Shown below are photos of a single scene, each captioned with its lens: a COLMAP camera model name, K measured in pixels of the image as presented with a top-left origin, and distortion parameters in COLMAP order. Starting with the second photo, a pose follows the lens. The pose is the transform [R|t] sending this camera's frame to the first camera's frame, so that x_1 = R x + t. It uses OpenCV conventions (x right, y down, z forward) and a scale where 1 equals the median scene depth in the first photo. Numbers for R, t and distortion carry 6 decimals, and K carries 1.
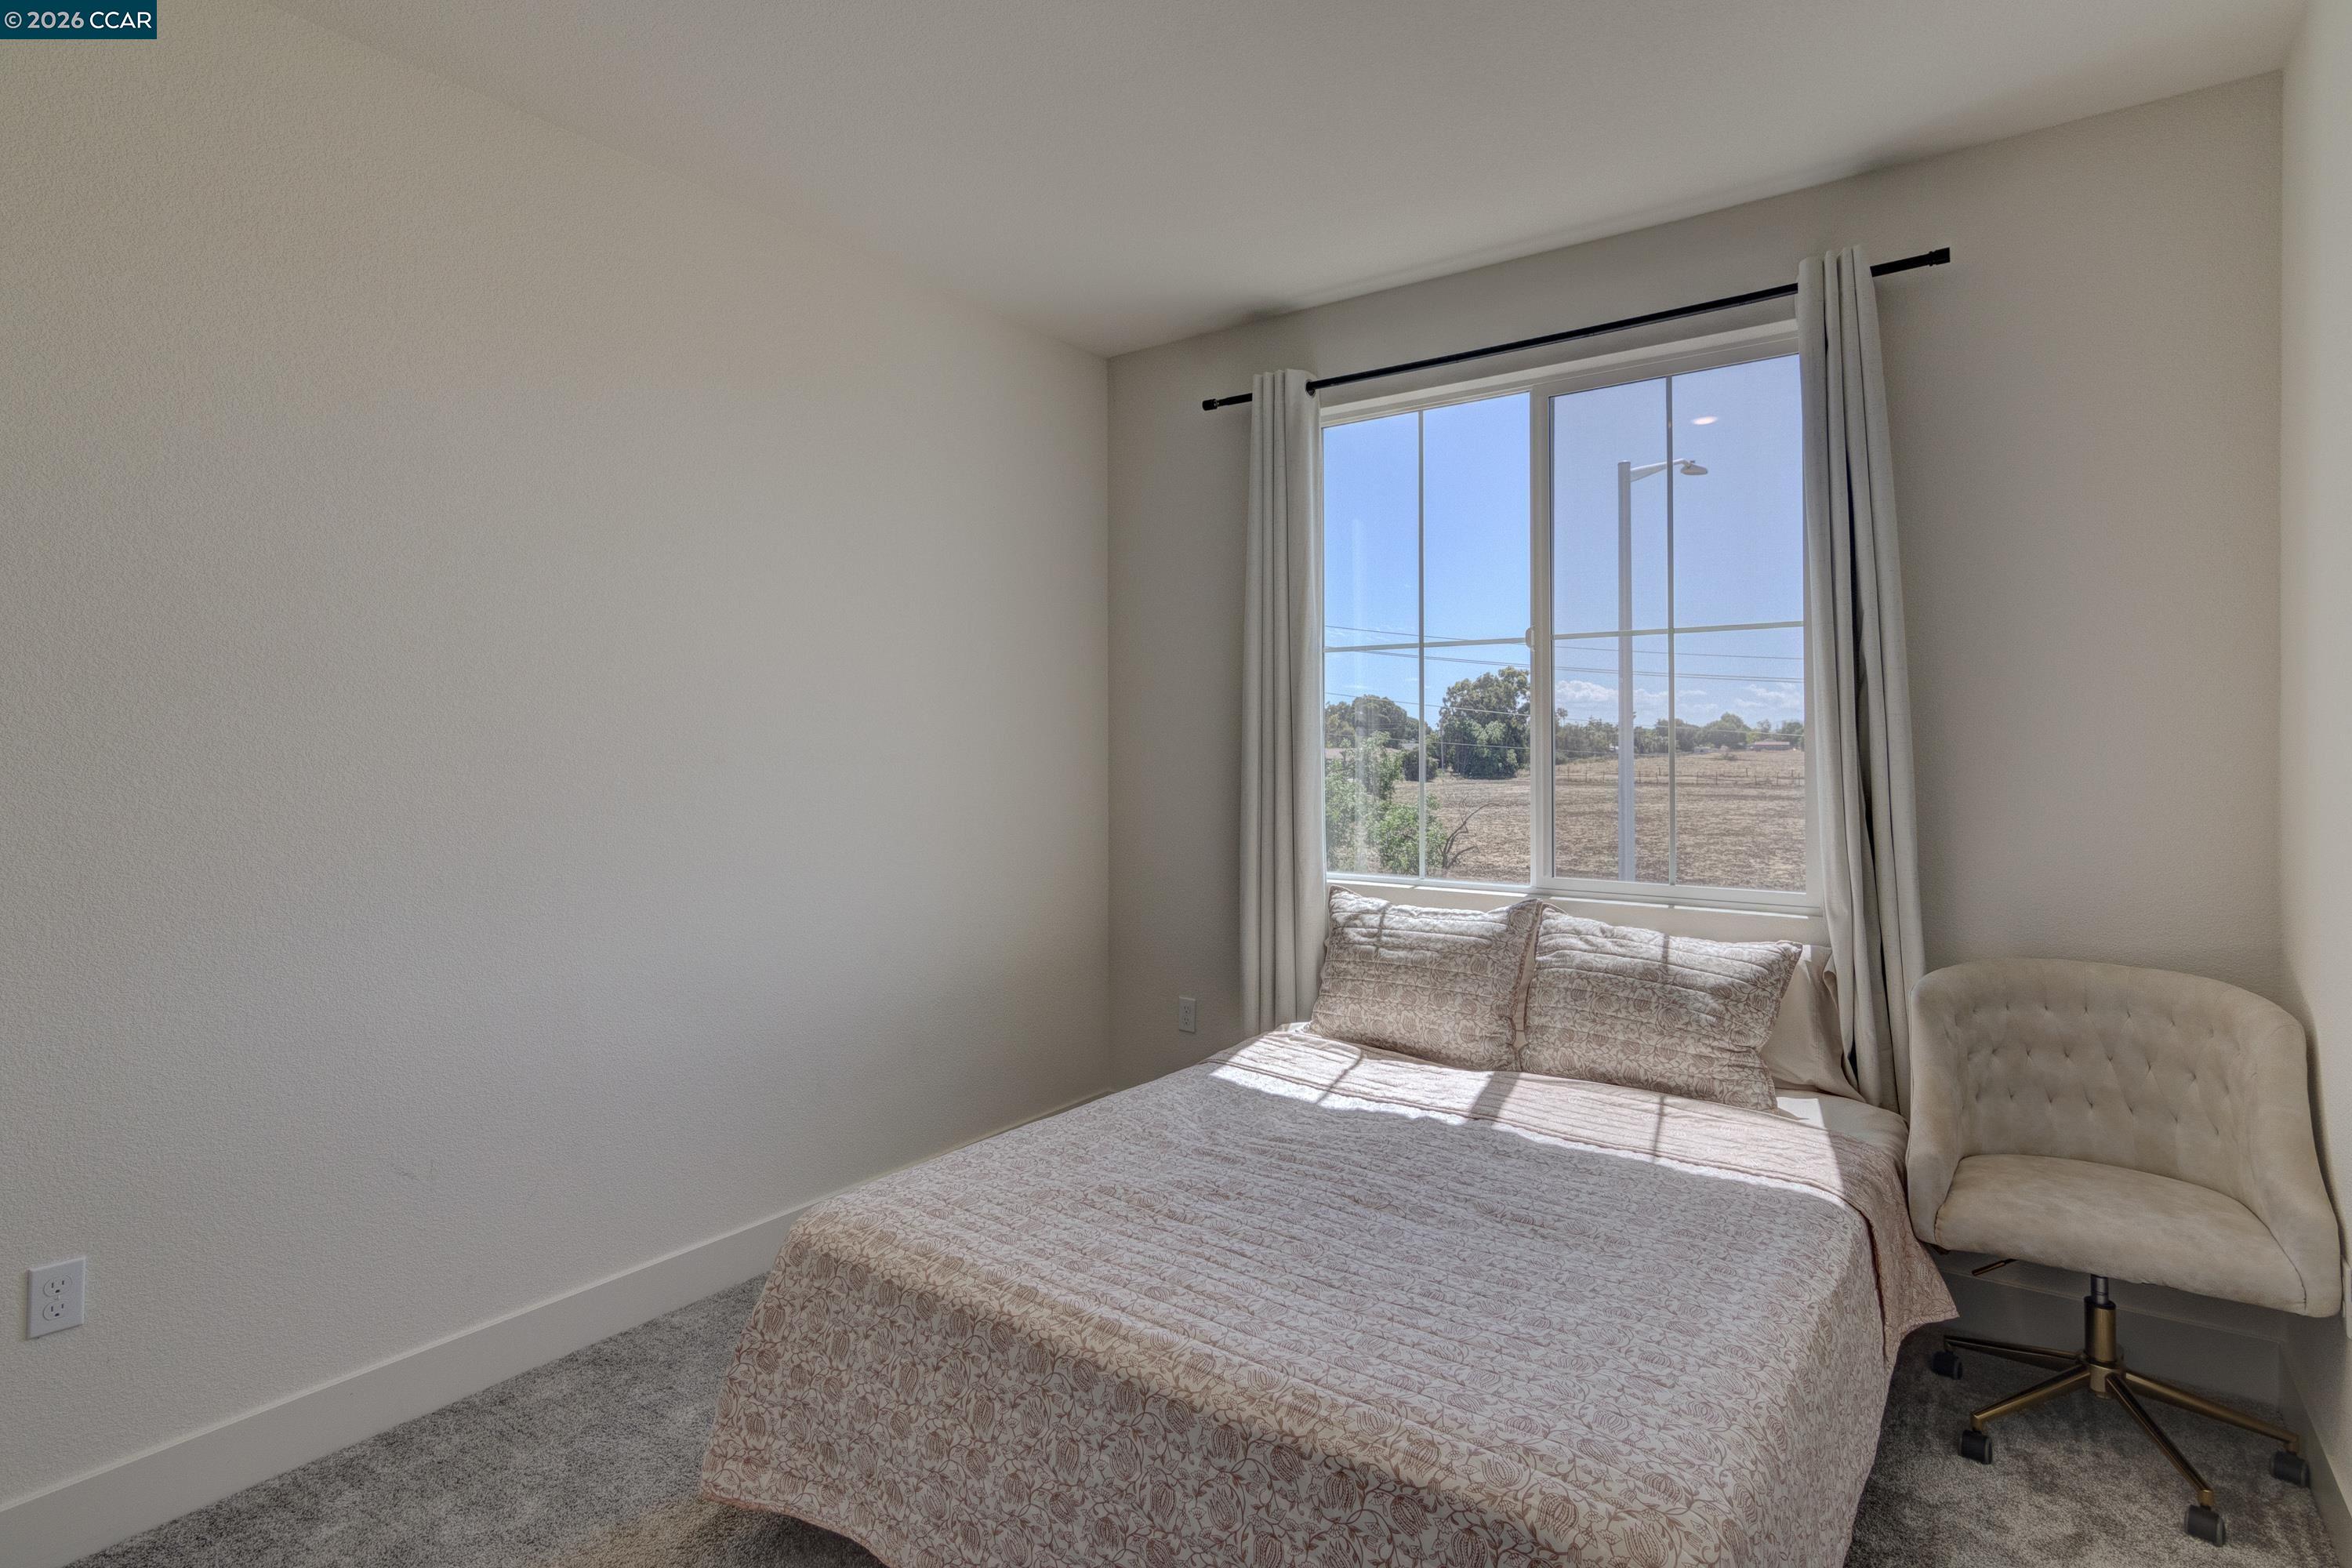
lens RADIAL K [[1180.2, 0, 1179.0], [0, 1180.2, 766.3], [0, 0, 1]] dist [0.004087, 0.001747]
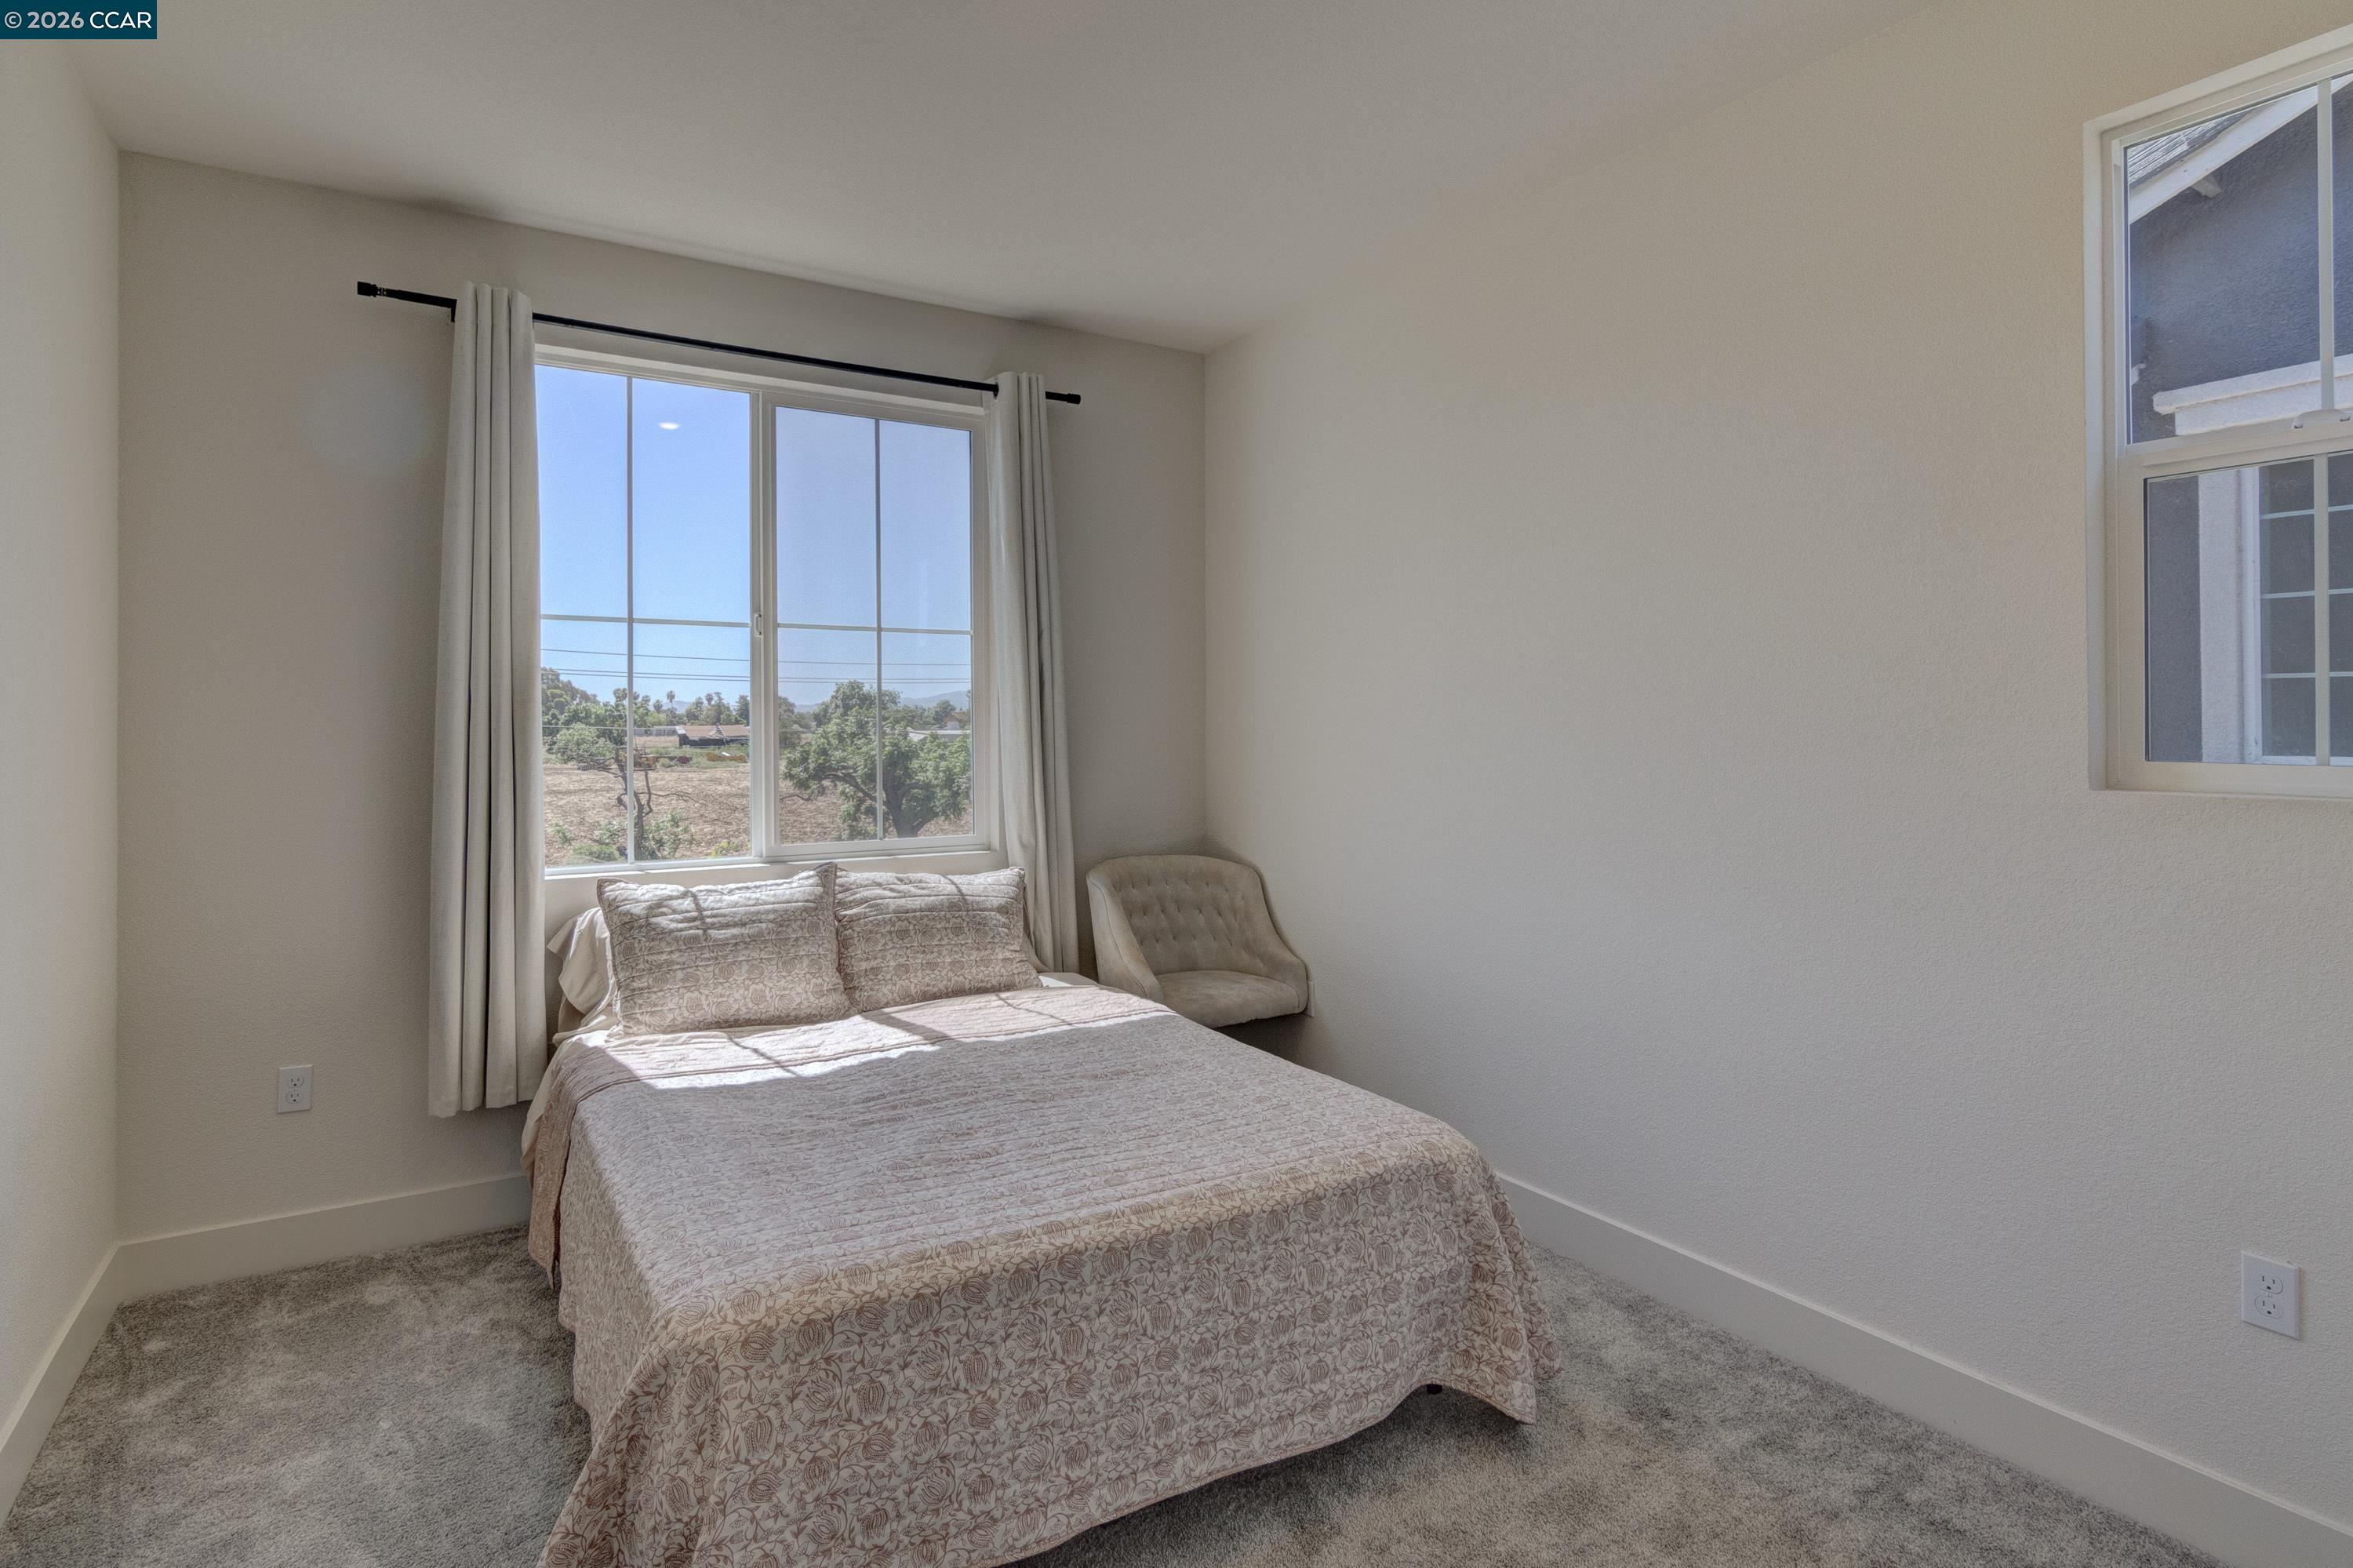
lens RADIAL K [[1180.8, 0, 1186.7], [0, 1180.8, 725.9], [0, 0, 1]] dist [0.004087, 0.001747]
pose [[0.395363, -0.002818, 0.918521, -0.678379], [0.018134, 0.999824, -0.004738, -0.005407], [-0.918346, 0.018530, 0.395345, 0.281484]]
